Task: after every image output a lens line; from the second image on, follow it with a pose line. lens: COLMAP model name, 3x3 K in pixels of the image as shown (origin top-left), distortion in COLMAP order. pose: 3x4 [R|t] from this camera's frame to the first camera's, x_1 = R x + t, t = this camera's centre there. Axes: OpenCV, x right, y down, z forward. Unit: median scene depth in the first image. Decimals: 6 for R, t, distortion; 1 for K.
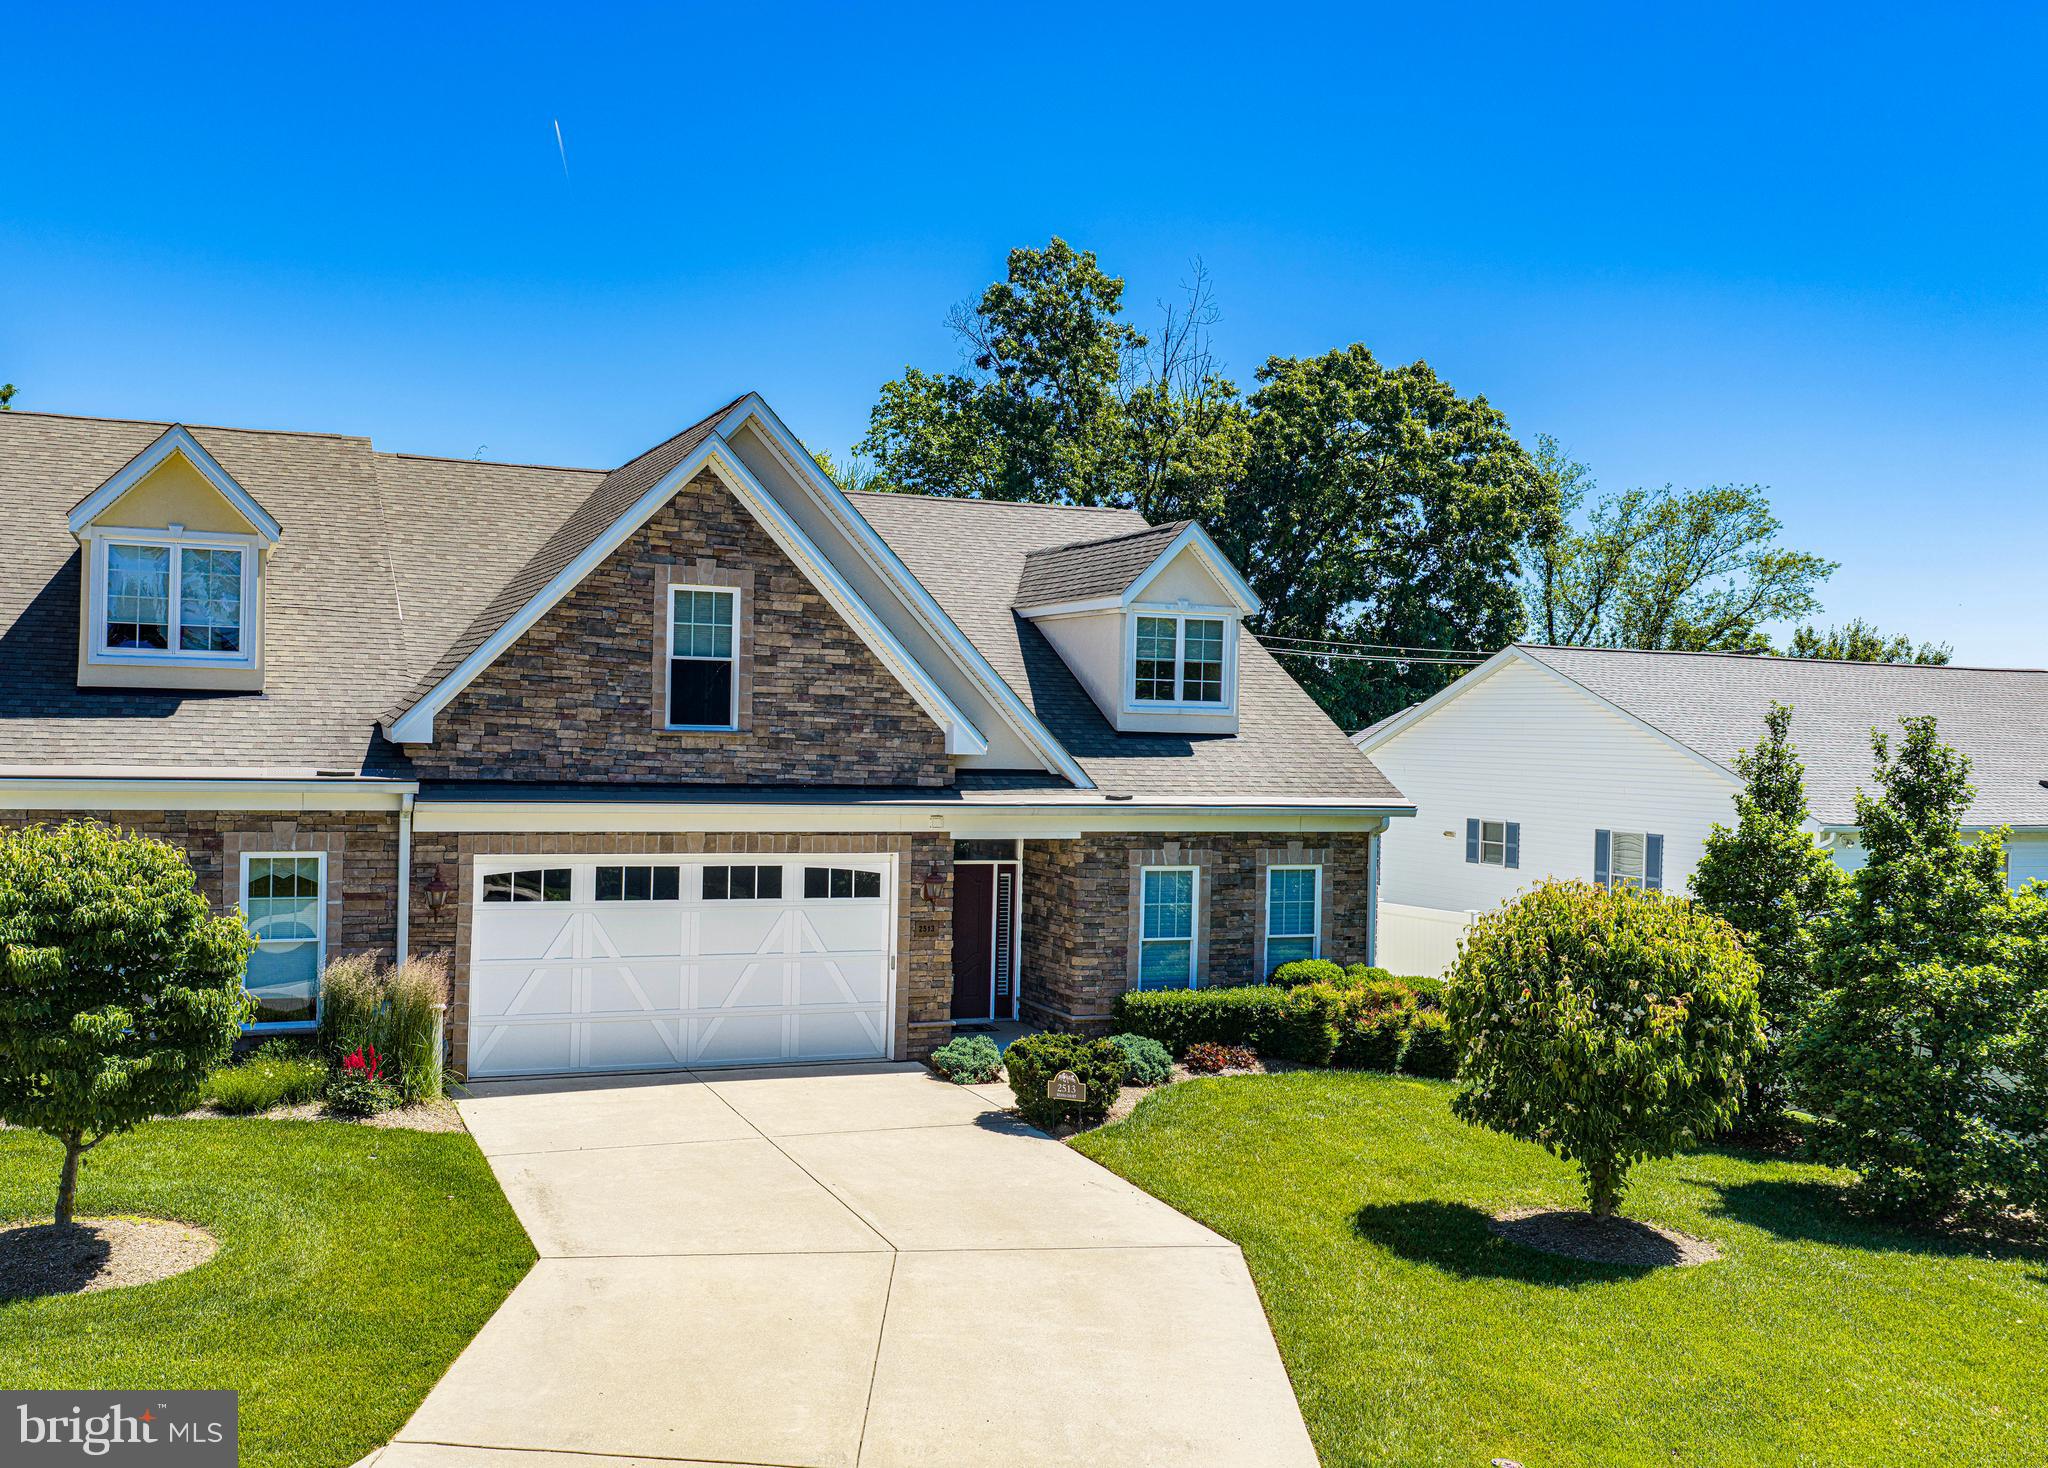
lens RADIAL K [[1825.3, 0, 959.1], [0, 1825.3, 734.6], [0, 0, 1]] dist [0.008920, -0.006039]
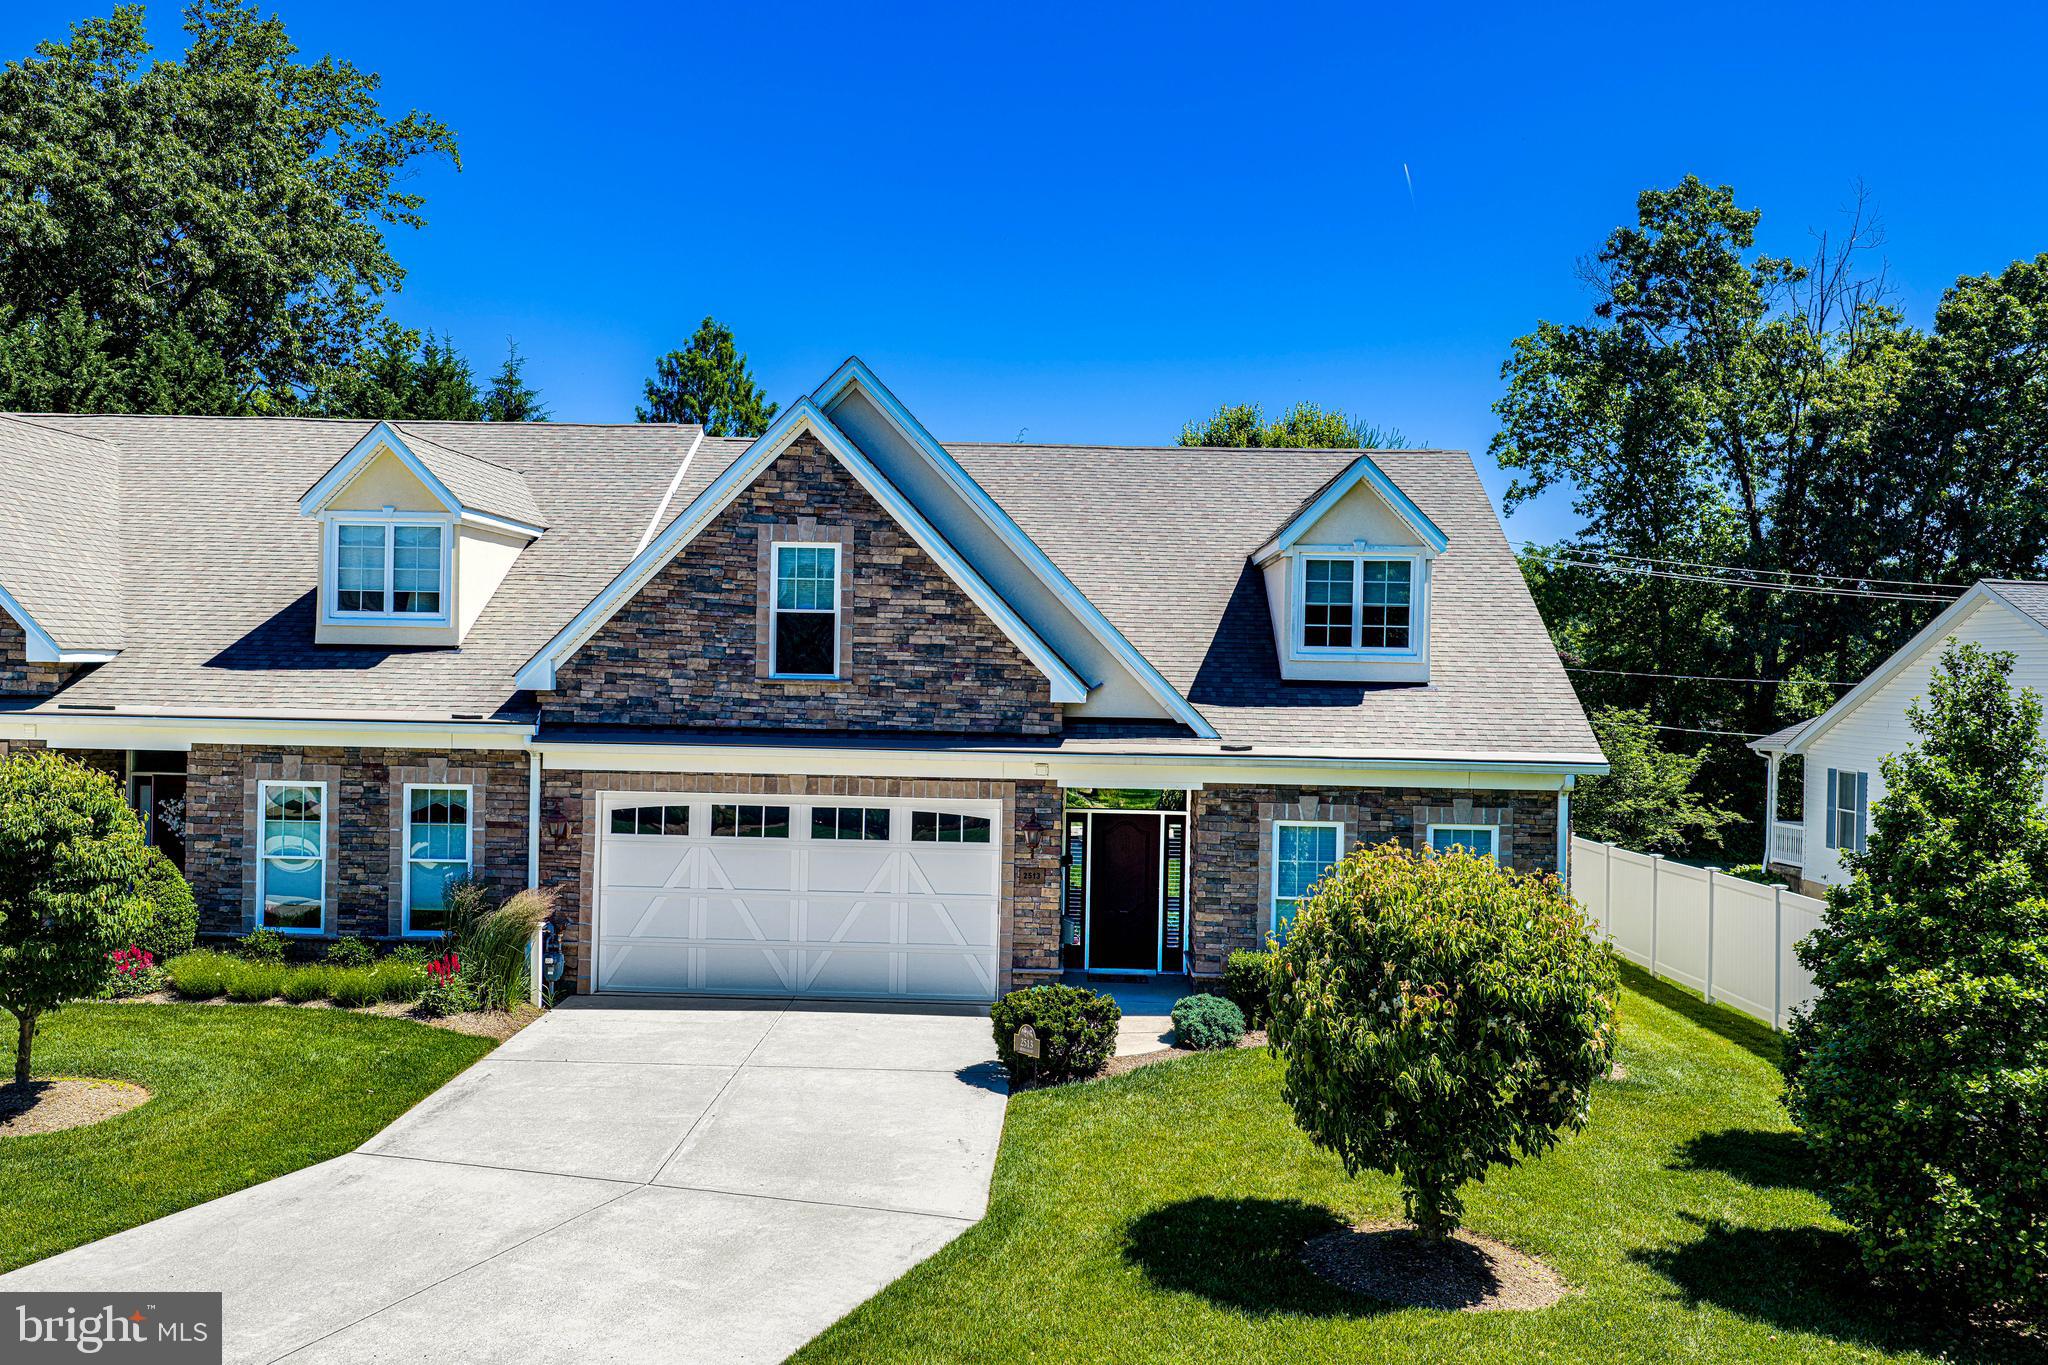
lens RADIAL K [[1703.2, 0, 1024.0], [0, 1703.2, 682.5], [0, 0, 1]] dist [0.030398, -0.054510]
pose [[0.914486, -0.003317, -0.404605, 0.372582], [0.000374, 0.999973, -0.007352, 0.007098], [0.404618, 0.006572, 0.914462, 0.144618]]
